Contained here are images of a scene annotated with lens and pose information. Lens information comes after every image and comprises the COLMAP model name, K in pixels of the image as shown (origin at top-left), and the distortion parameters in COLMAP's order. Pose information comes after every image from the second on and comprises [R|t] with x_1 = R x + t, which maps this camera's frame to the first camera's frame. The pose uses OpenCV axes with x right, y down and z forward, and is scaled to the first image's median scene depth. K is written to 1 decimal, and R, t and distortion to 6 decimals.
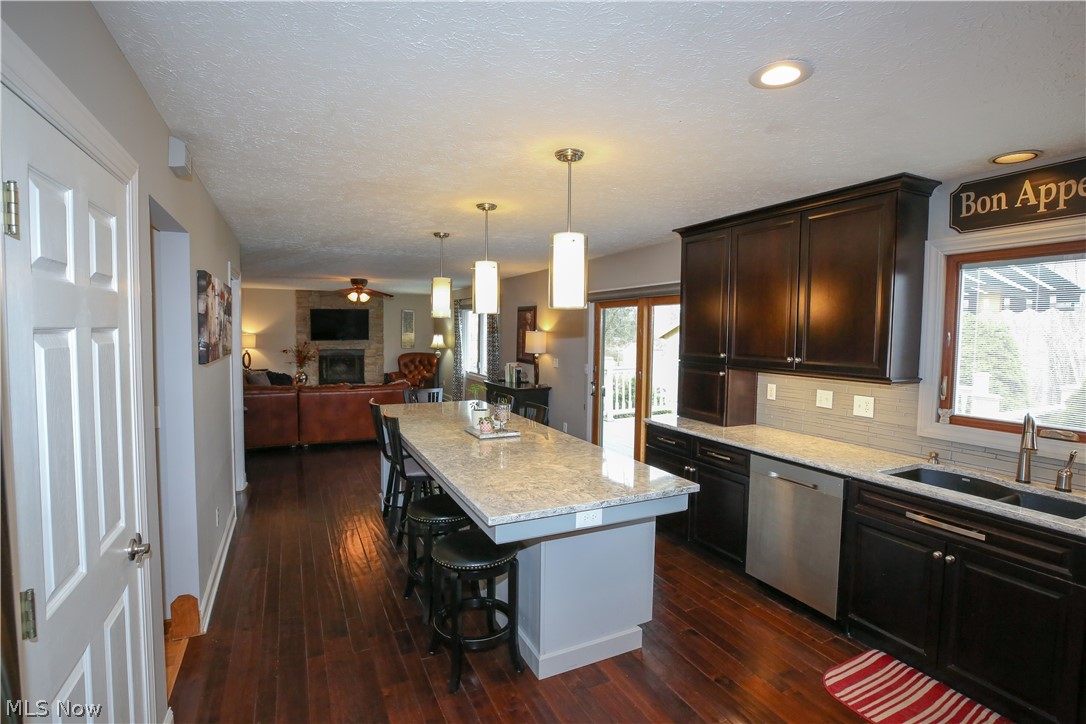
lens RADIAL K [[516.6, 0, 544.7], [0, 516.6, 360.7], [0, 0, 1]] dist [-0.025865, -0.000513]
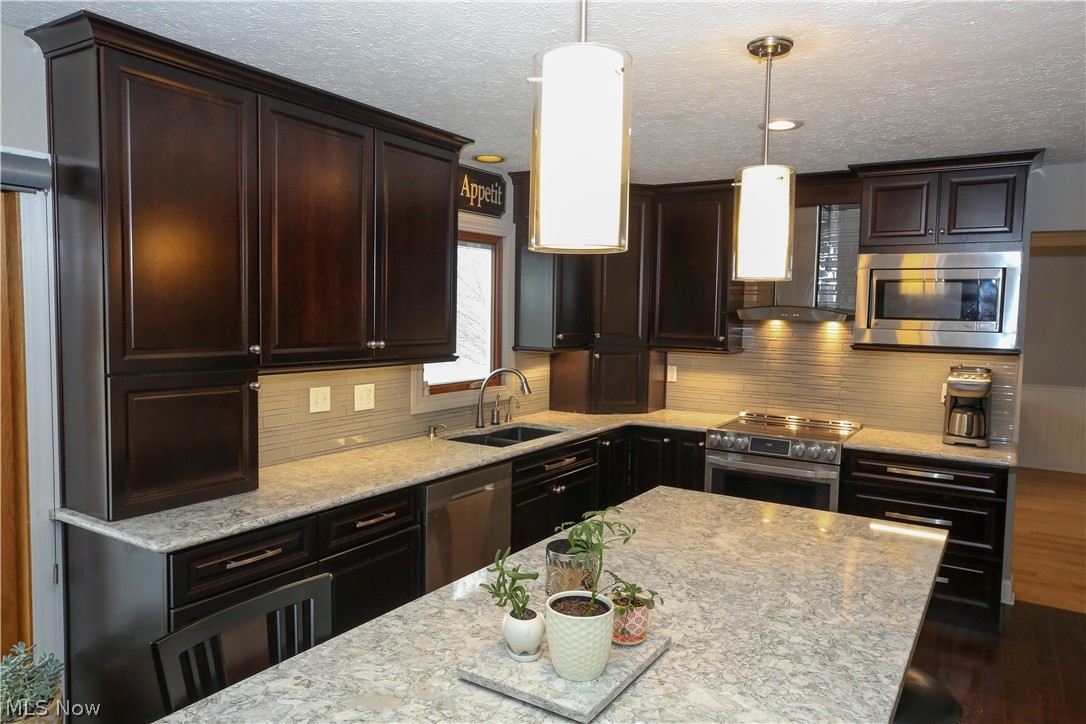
lens RADIAL K [[739.3, 0, 540.0], [0, 739.3, 359.1], [0, 0, 1]] dist [0.005701, 0.001448]
pose [[-0.514510, -0.079608, 0.853781, -0.690880], [0.024403, 0.993918, 0.107381, -0.120823], [-0.857137, 0.076084, -0.509439, 1.901178]]
